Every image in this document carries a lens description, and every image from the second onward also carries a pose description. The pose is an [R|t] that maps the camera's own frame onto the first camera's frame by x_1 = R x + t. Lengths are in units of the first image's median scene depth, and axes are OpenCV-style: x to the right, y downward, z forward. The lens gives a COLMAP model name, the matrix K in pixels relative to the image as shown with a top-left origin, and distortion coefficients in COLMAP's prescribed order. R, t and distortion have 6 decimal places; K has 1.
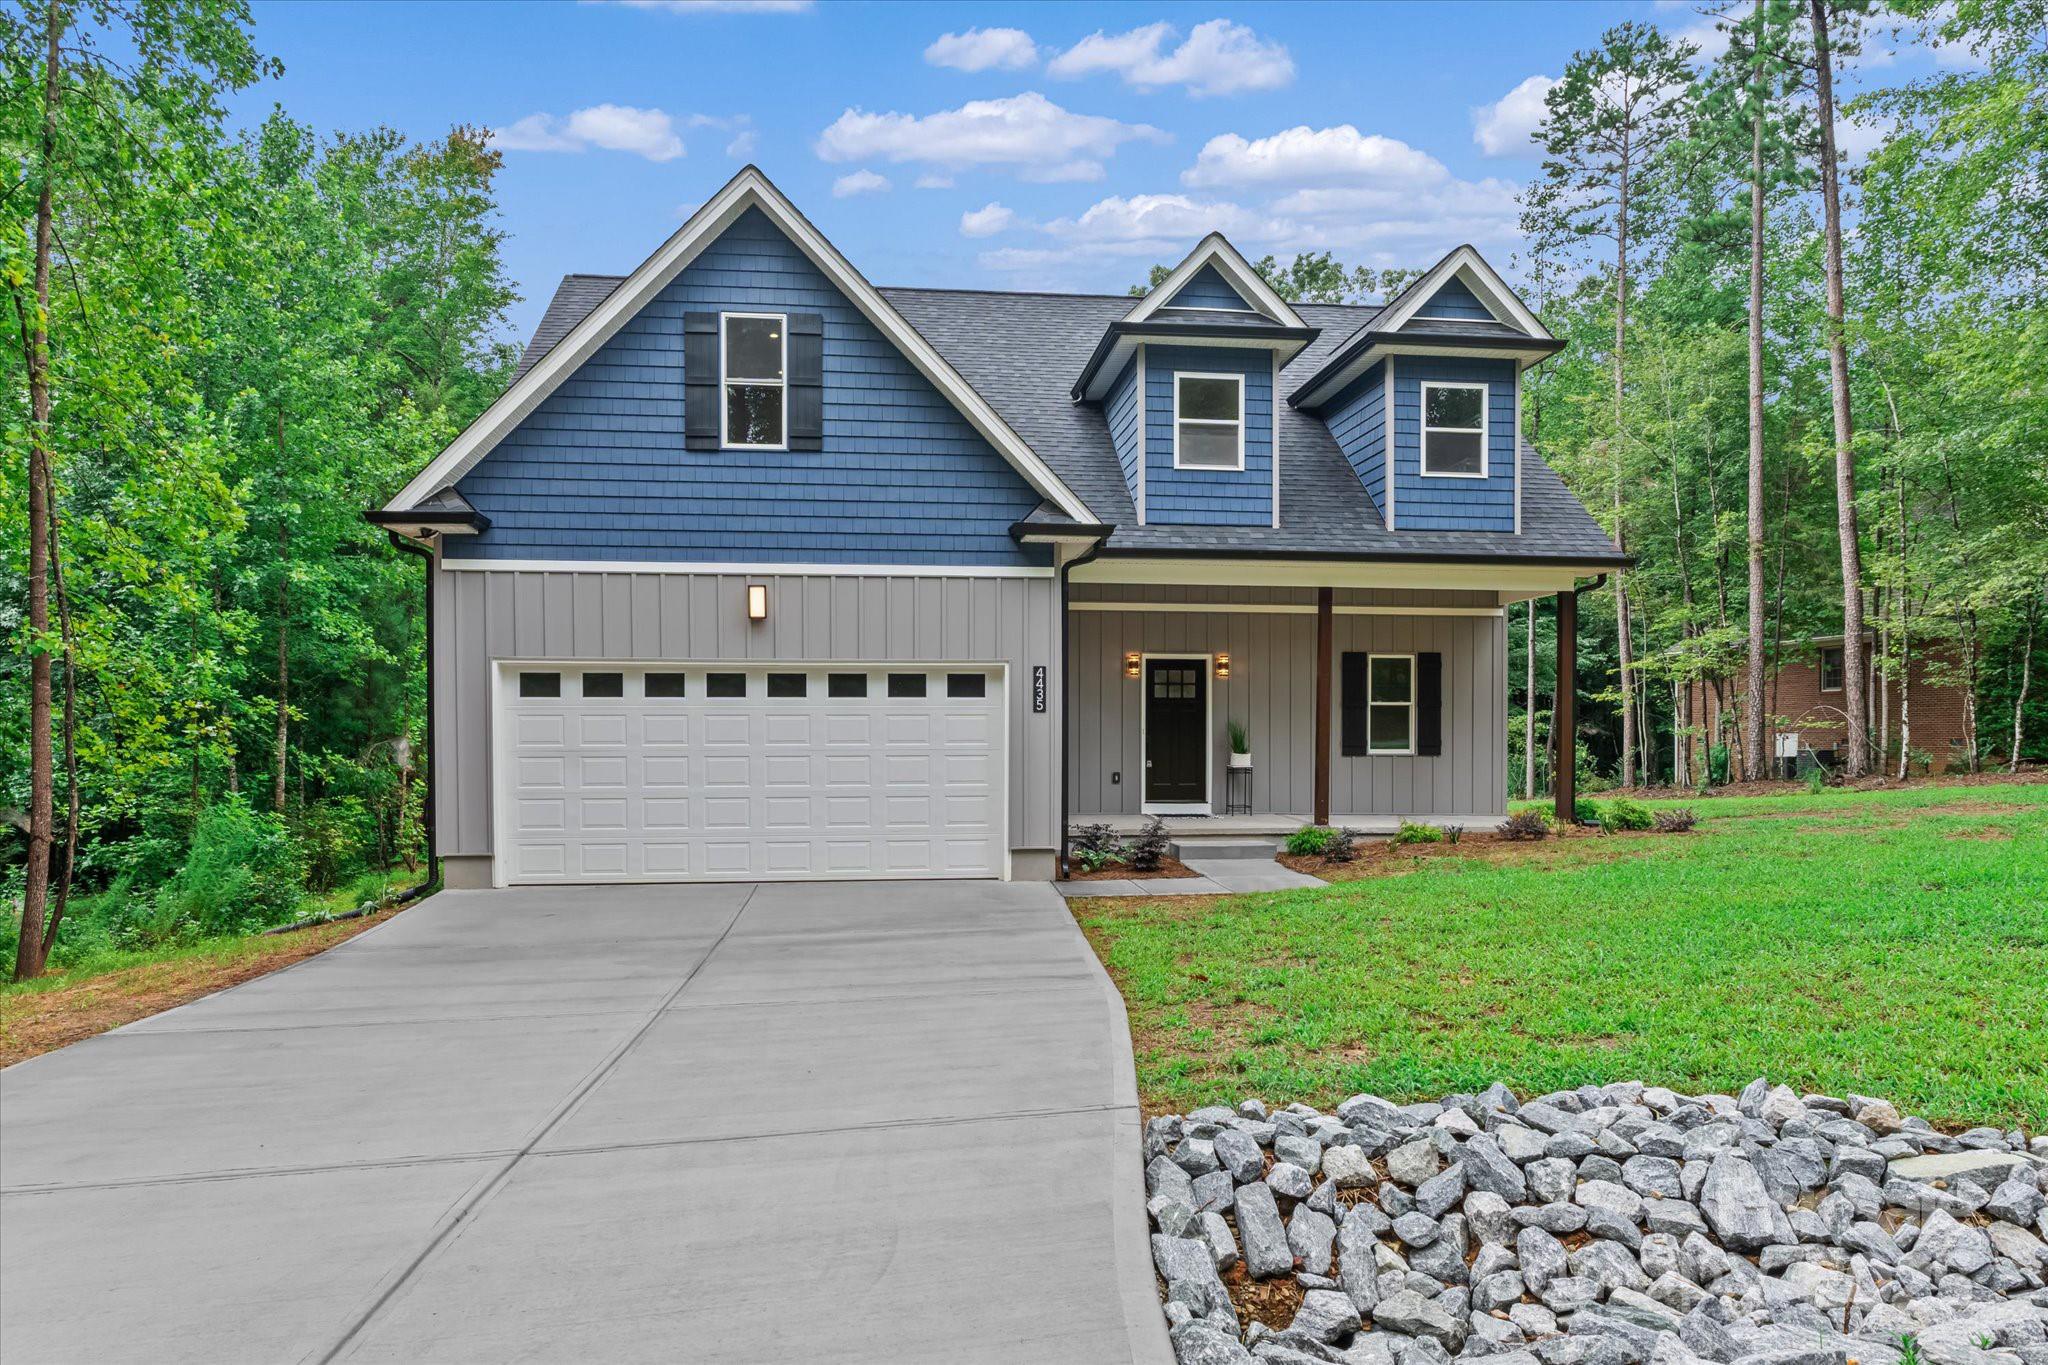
lens RADIAL K [[1279.7, 0, 1020.0], [0, 1279.7, 775.8], [0, 0, 1]] dist [-0.003878, -0.000401]
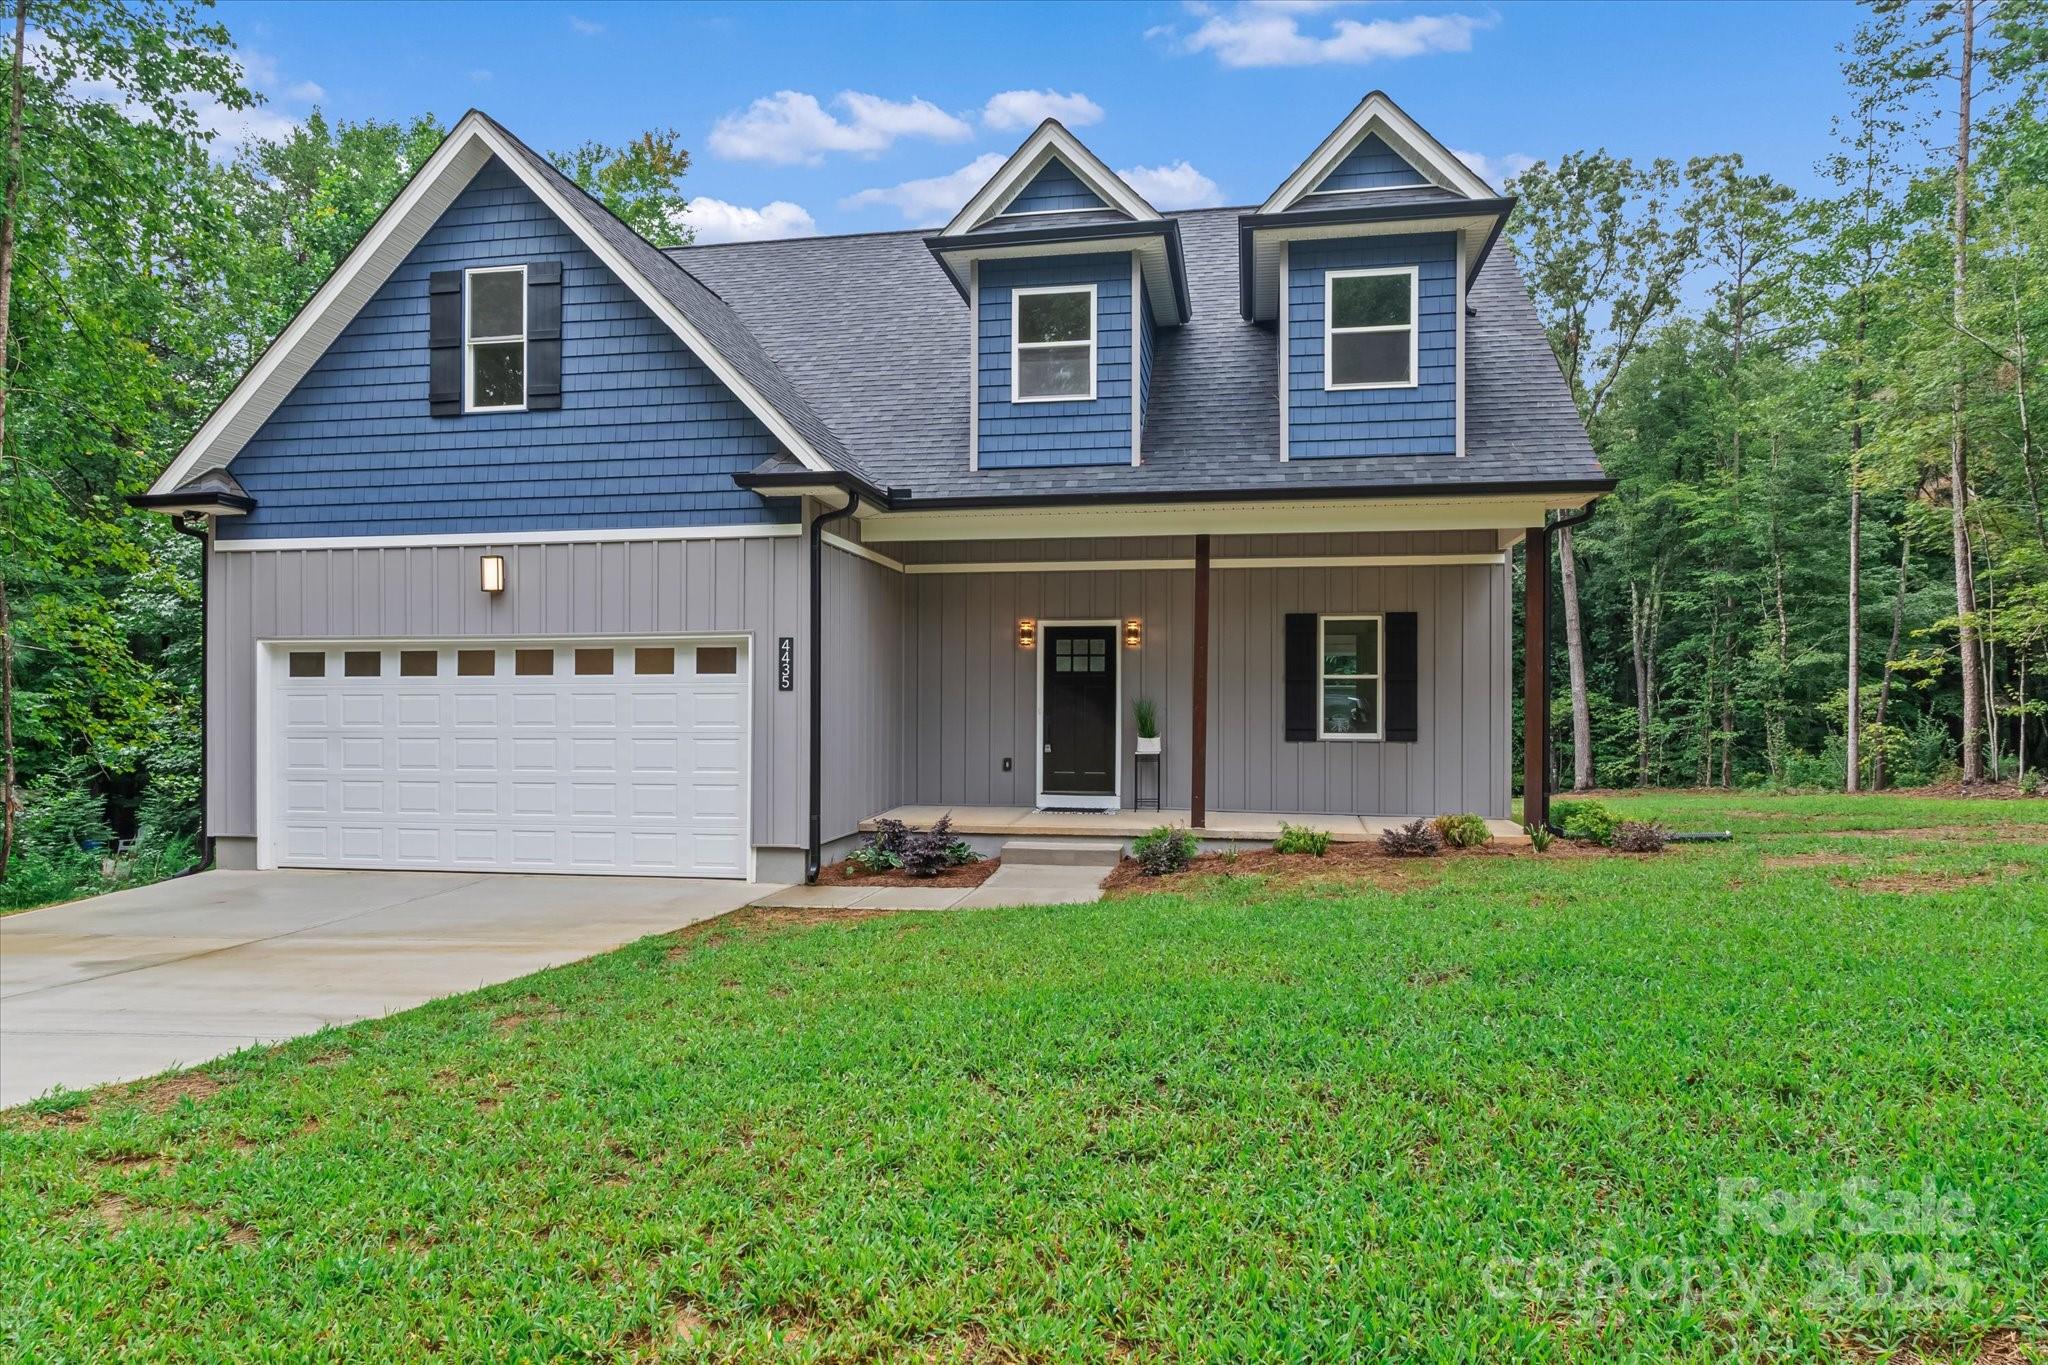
lens RADIAL K [[1289.2, 0, 1015.1], [0, 1289.2, 729.0], [0, 0, 1]] dist [0.003411, 0.004384]
pose [[0.953377, 0.005527, -0.301730, 0.429012], [-0.010391, 0.999841, -0.014518, -0.012196], [0.301601, 0.016977, 0.953283, 0.209819]]
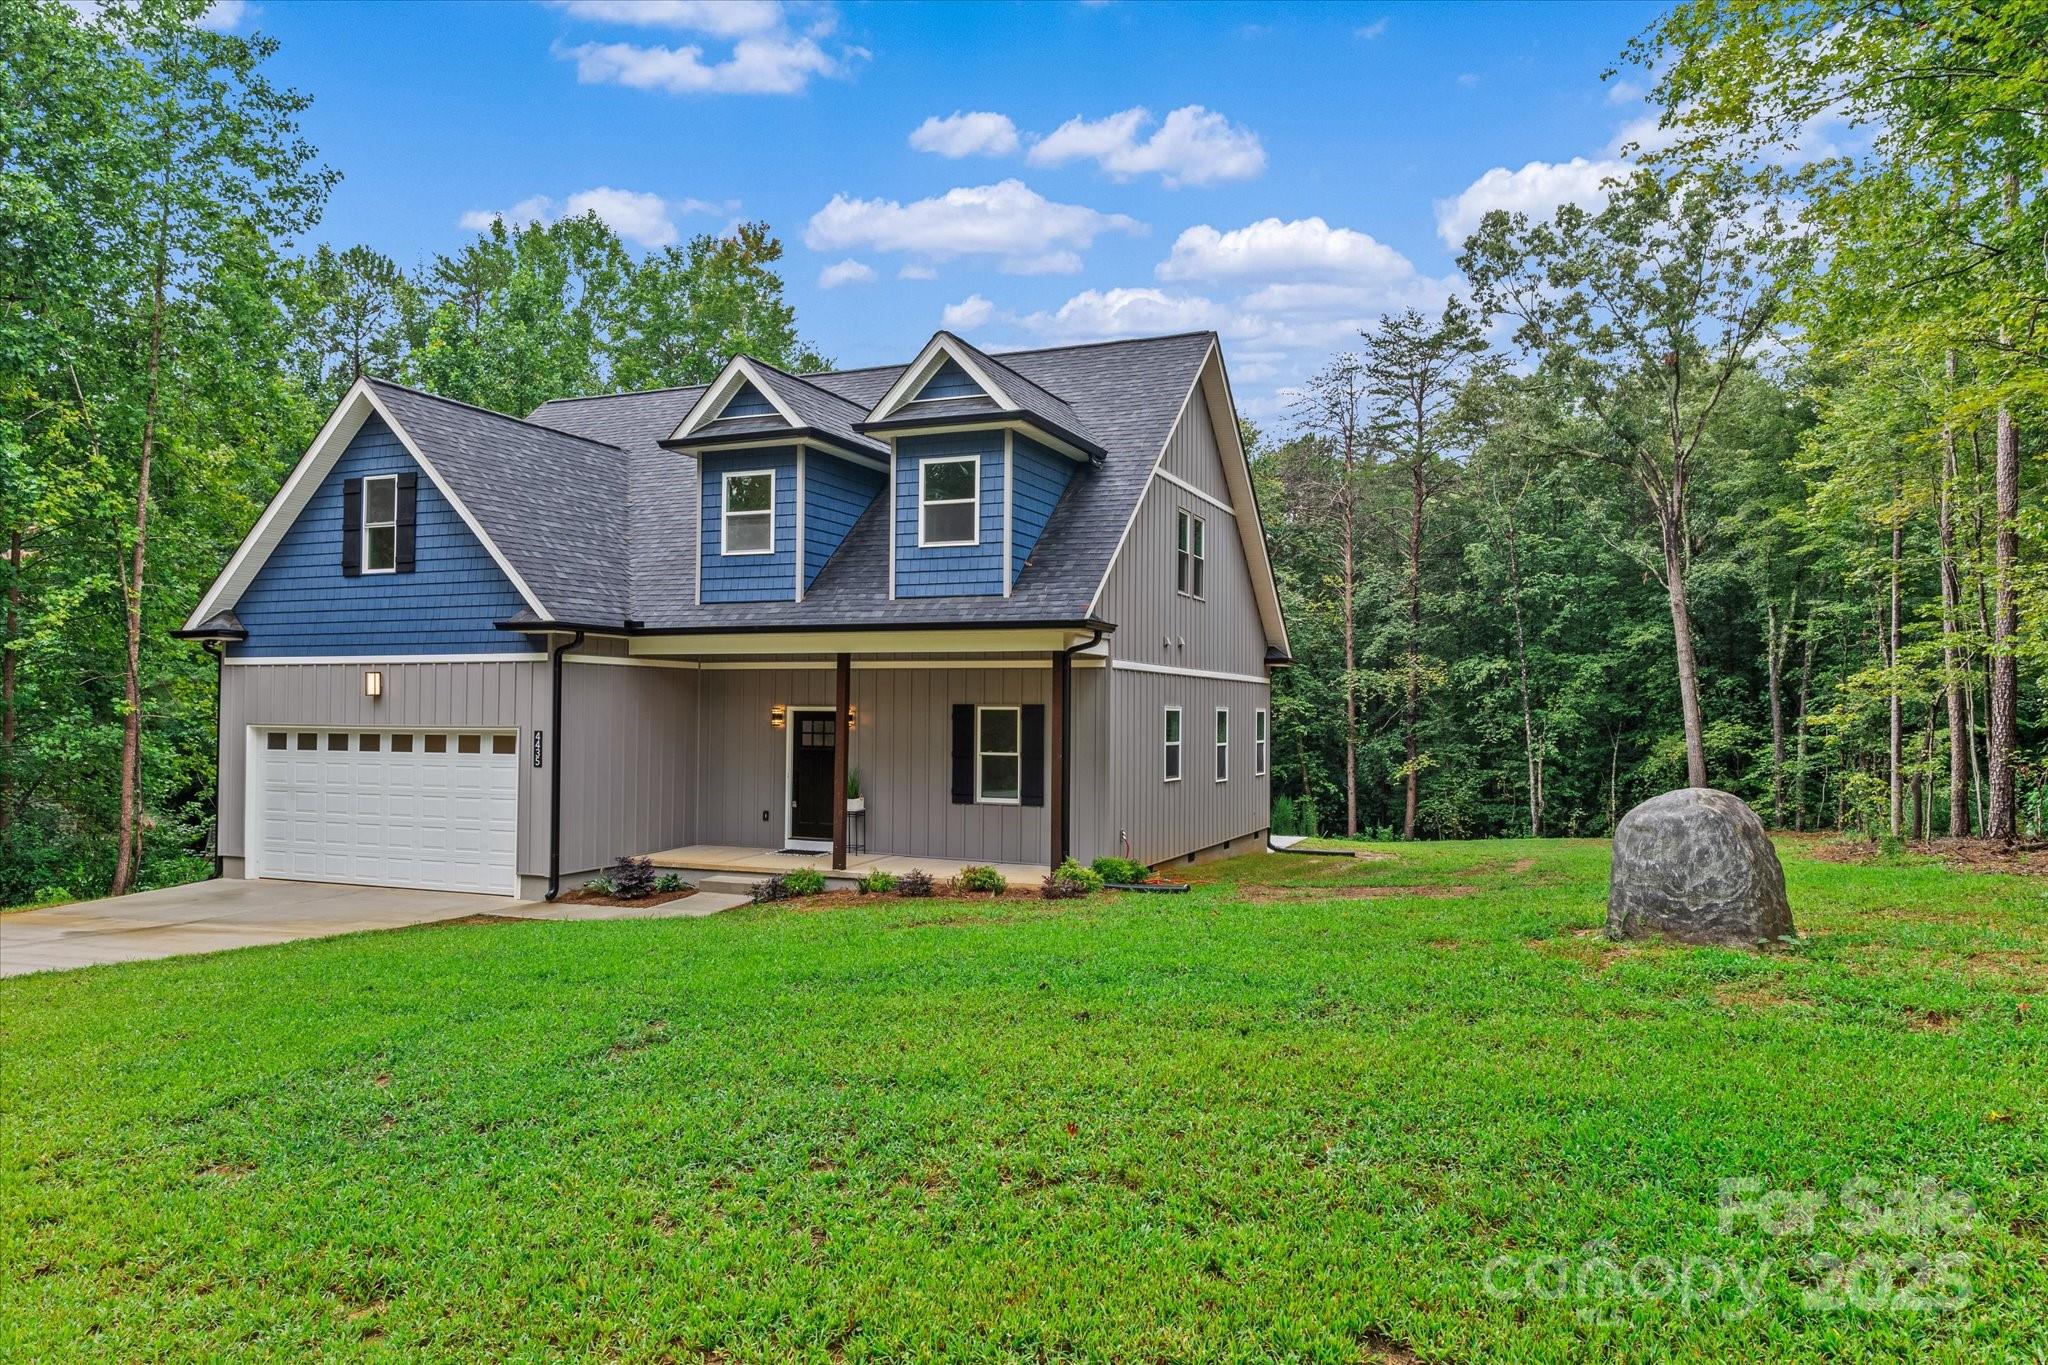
lens RADIAL K [[1419.9, 0, 1030.5], [0, 1419.9, 719.0], [0, 0, 1]] dist [0.008182, 0.000839]
pose [[0.861693, 0.008369, -0.507361, 1.146395], [-0.022446, 0.999514, -0.021634, -0.077709], [0.506934, 0.030030, 0.861462, 0.035109]]
